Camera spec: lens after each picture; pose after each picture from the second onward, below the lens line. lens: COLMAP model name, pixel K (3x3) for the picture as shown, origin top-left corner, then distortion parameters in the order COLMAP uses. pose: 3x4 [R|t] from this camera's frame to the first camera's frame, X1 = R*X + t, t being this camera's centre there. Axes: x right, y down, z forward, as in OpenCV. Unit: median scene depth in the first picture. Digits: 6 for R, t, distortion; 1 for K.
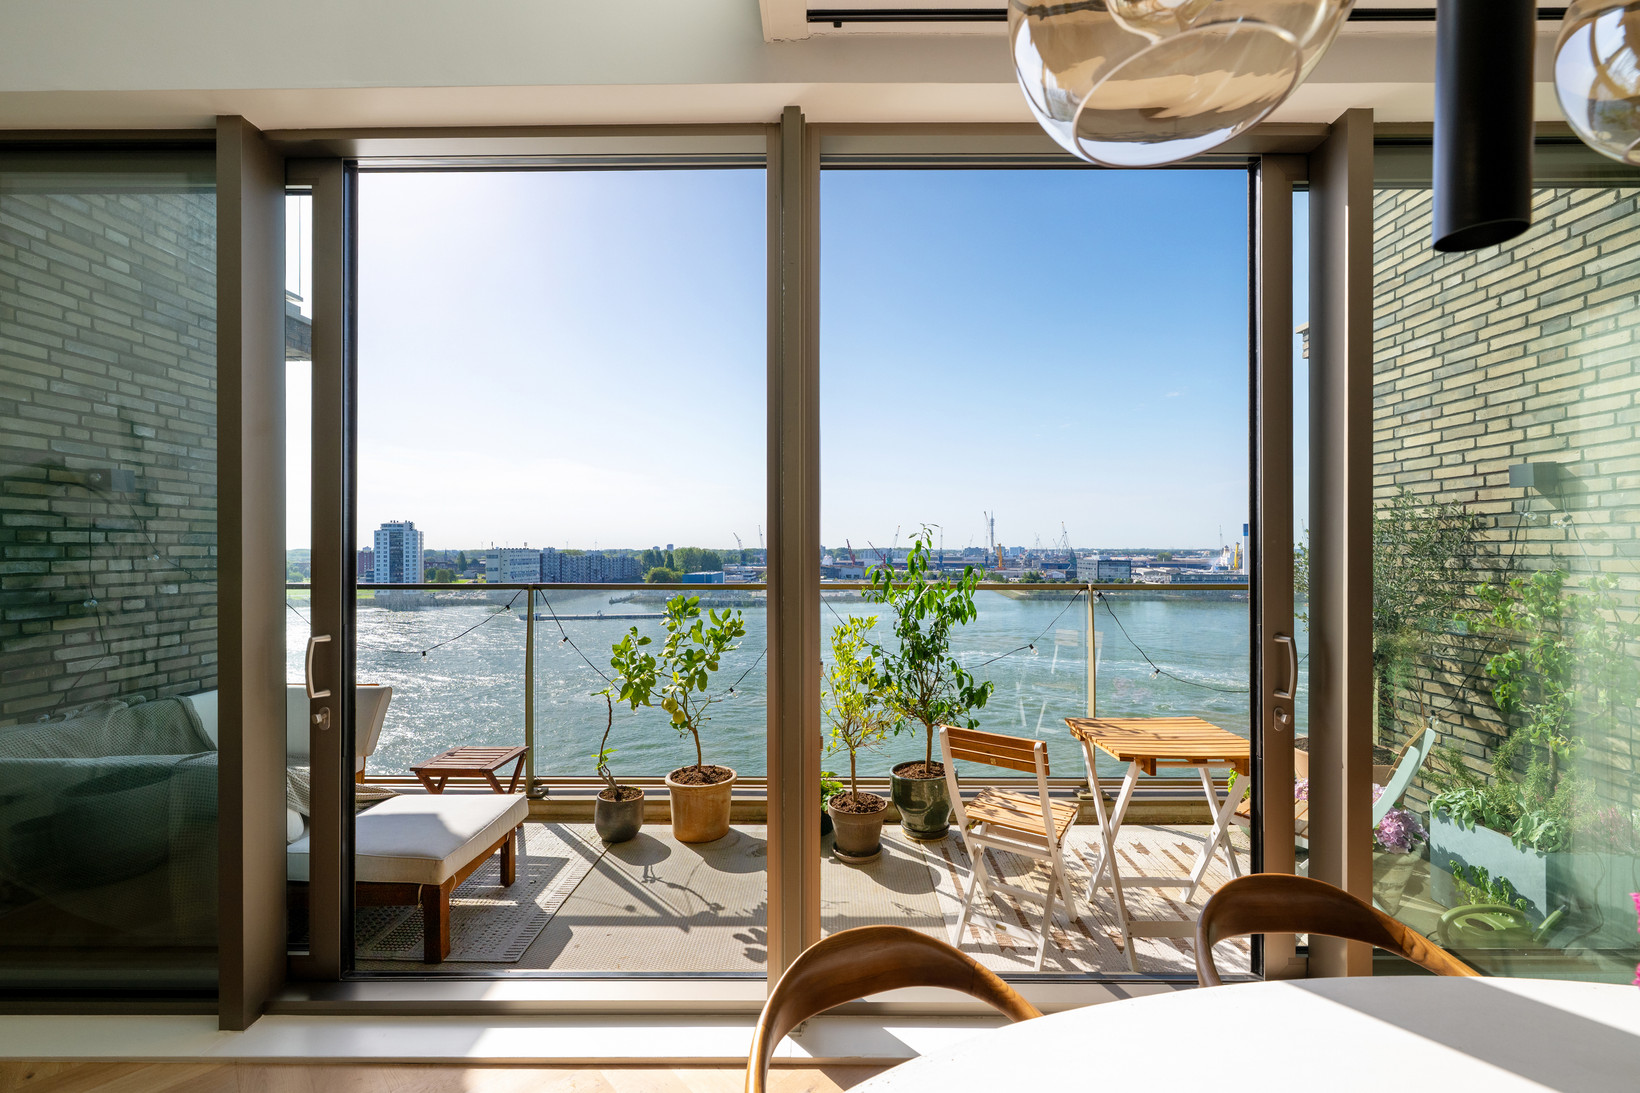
lens RADIAL K [[655.9, 0, 823.2], [0, 655.9, 554.9], [0, 0, 1]] dist [-0.002274, 0.000070]
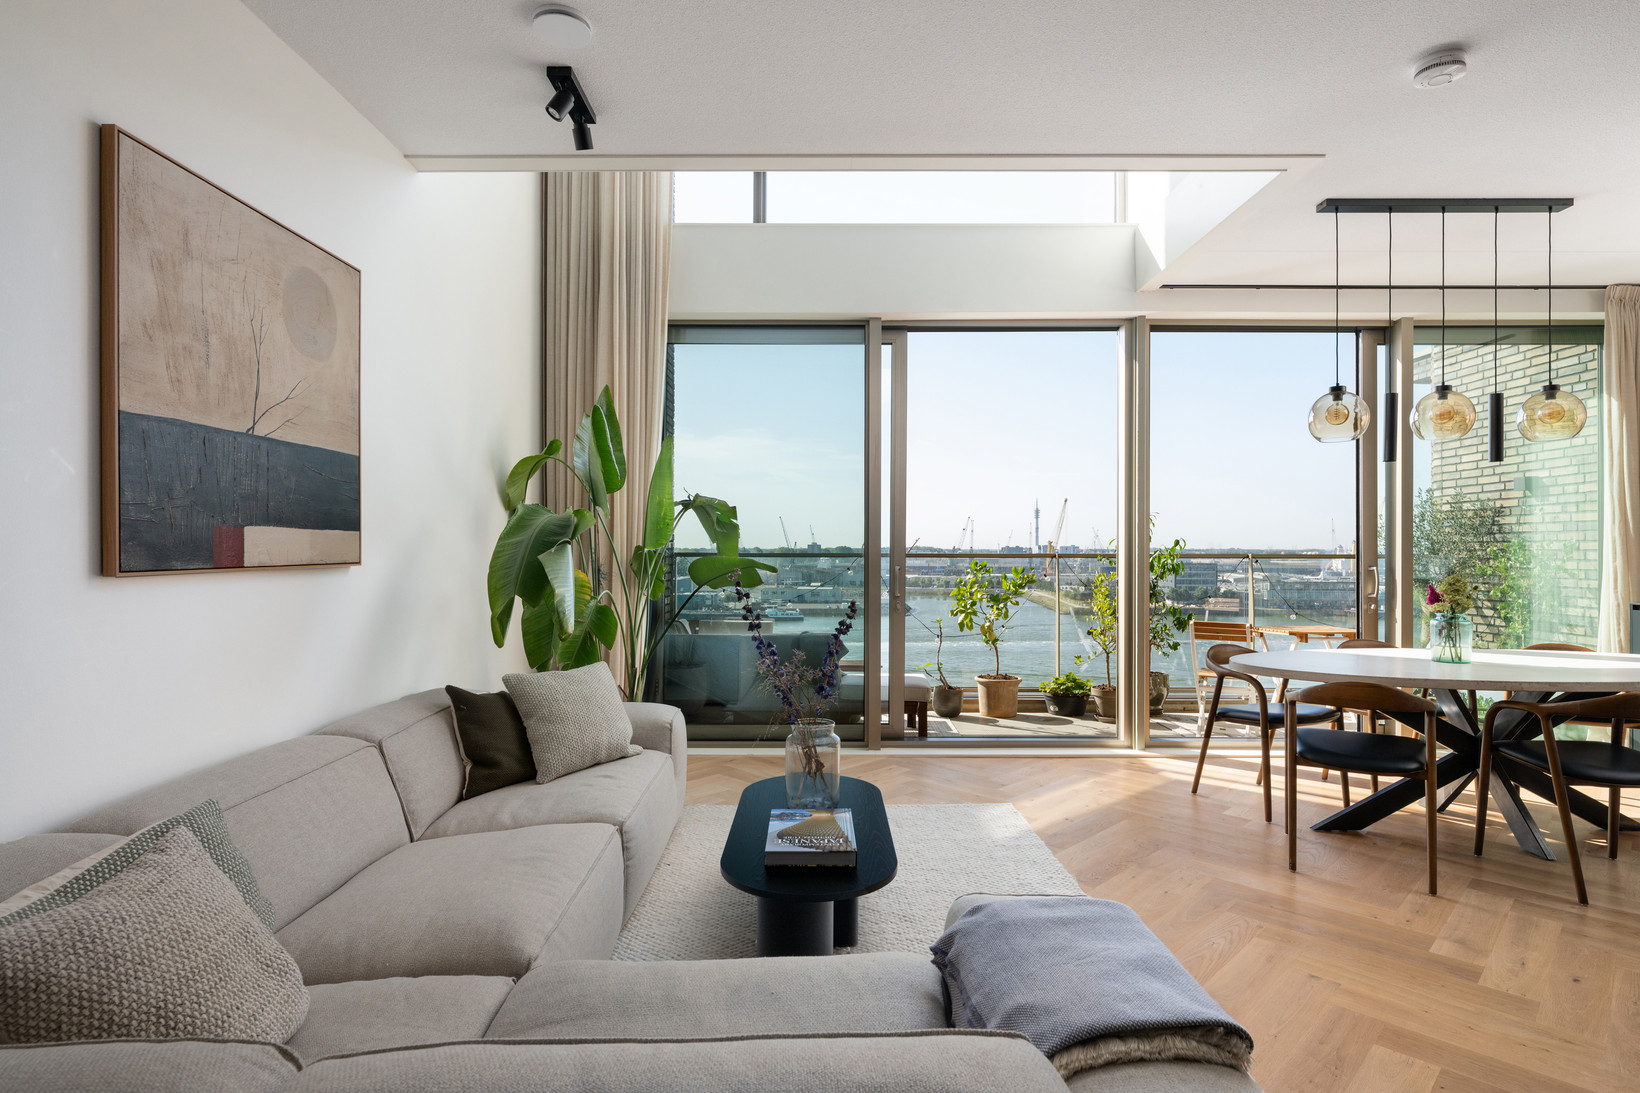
lens RADIAL K [[835.0, 0, 819.0], [0, 835.0, 554.9], [0, 0, 1]] dist [-0.000717, -0.002725]
pose [[0.999994, 0.002178, -0.002680, -0.655145], [-0.002181, 0.999997, -0.000827, 0.059839], [0.002678, 0.000833, 0.999996, -1.033466]]
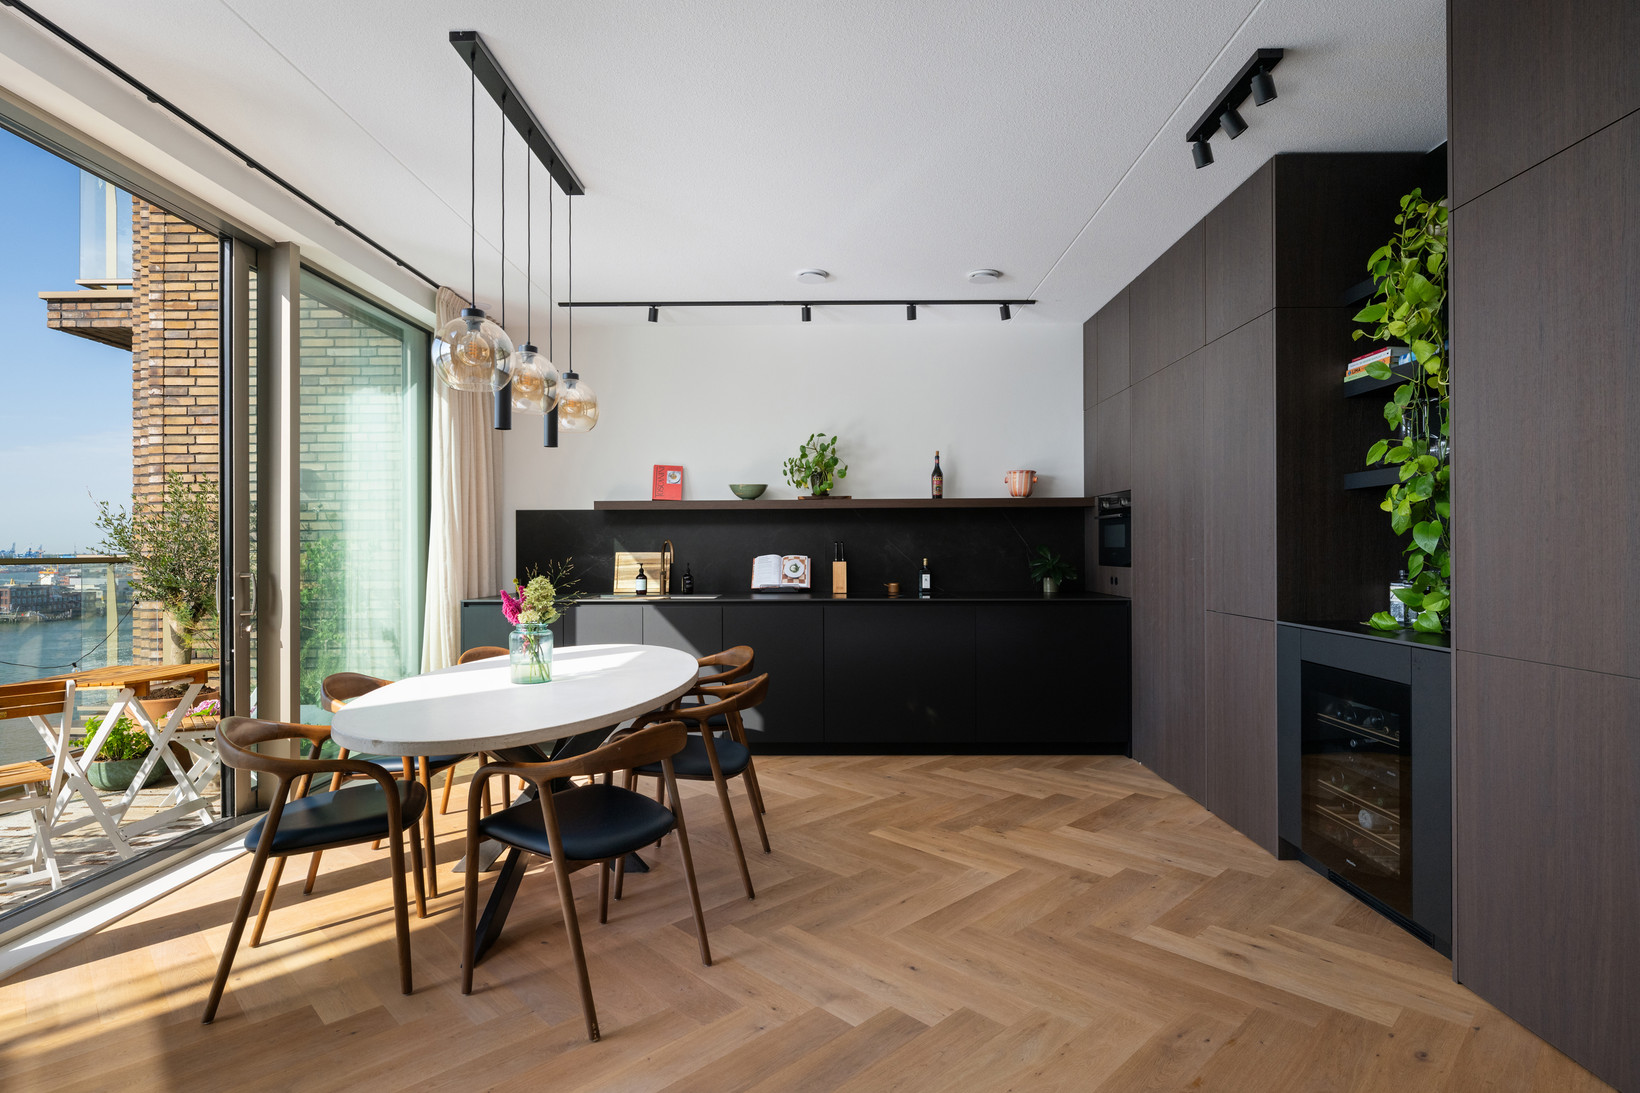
lens RADIAL K [[835.0, 0, 823.6], [0, 835.0, 546.7], [0, 0, 1]] dist [-0.000717, -0.002725]
pose [[0.003190, 0.008260, 0.999961, -0.738603], [0.012278, 0.999890, -0.008298, 0.062120], [-0.999920, 0.012304, 0.003088, -0.186731]]
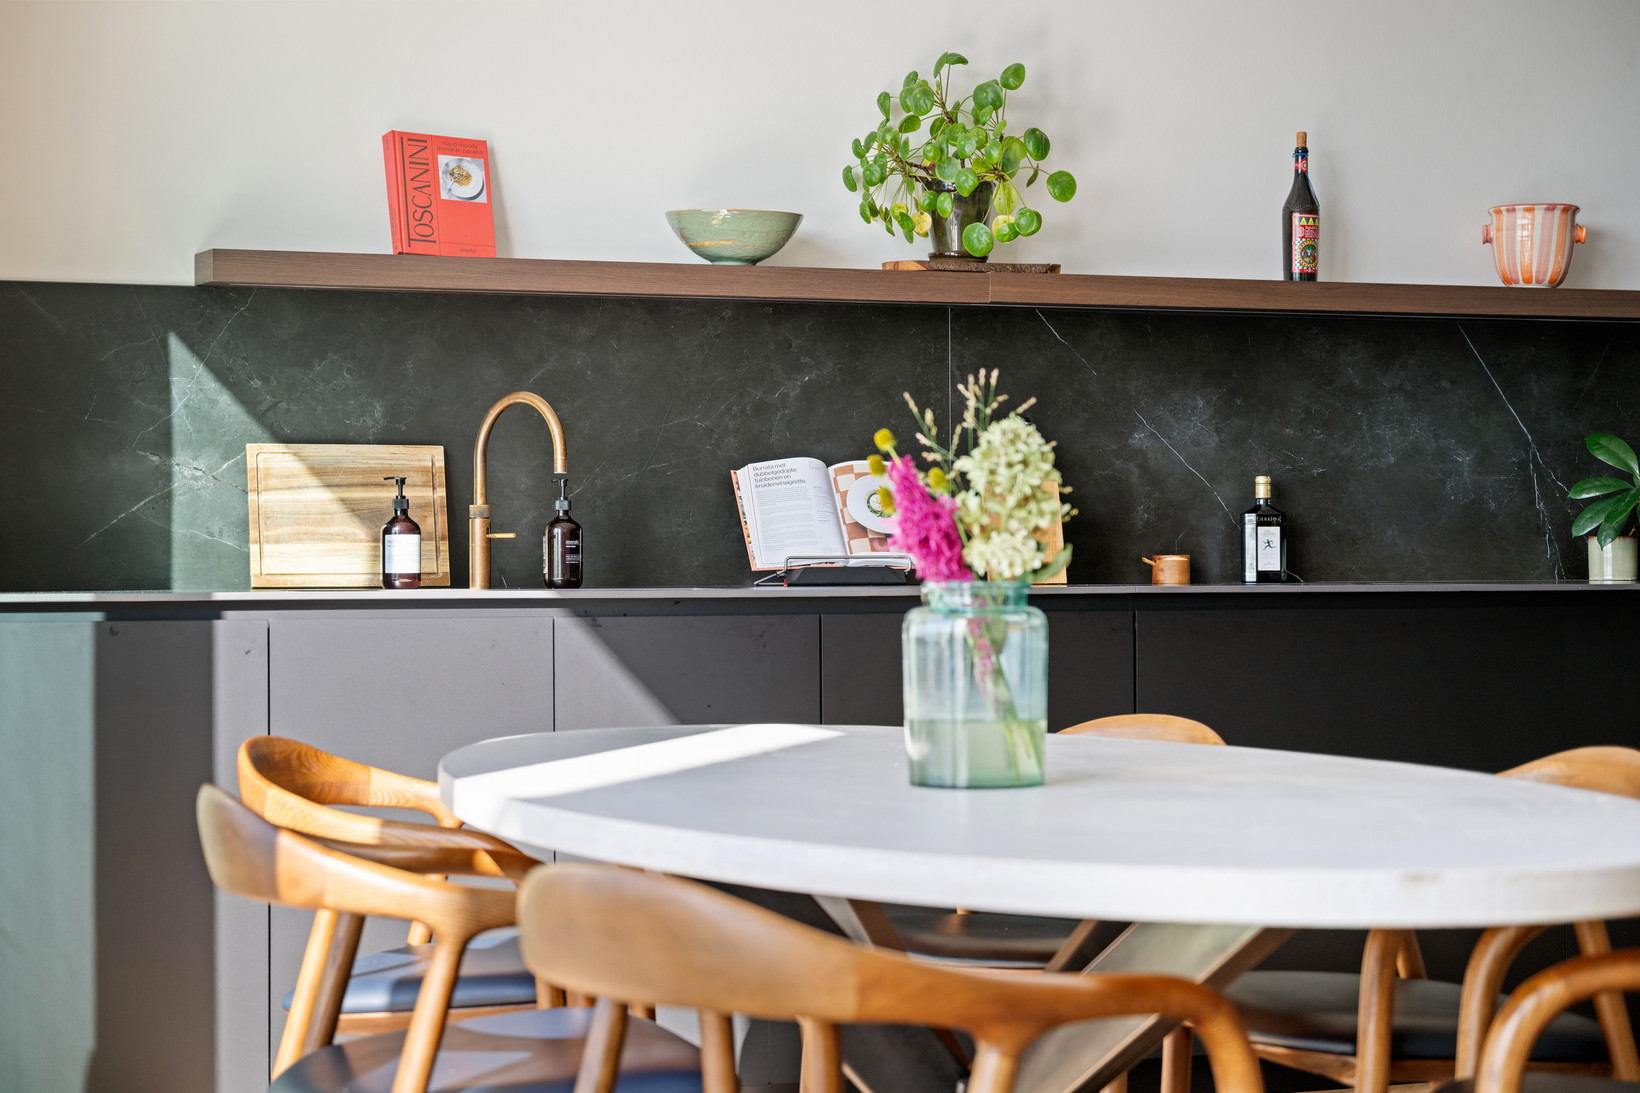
lens RADIAL K [[2921.2, 0, 834.4], [0, 2921.2, 552.3], [0, 0, 1]] dist [-0.085117, 0.000000]
pose [[-0.339454, 0.008190, 0.940587, -0.671201], [0.013351, 0.999903, -0.003888, 0.131314], [-0.940528, 0.011238, -0.339530, 0.544178]]
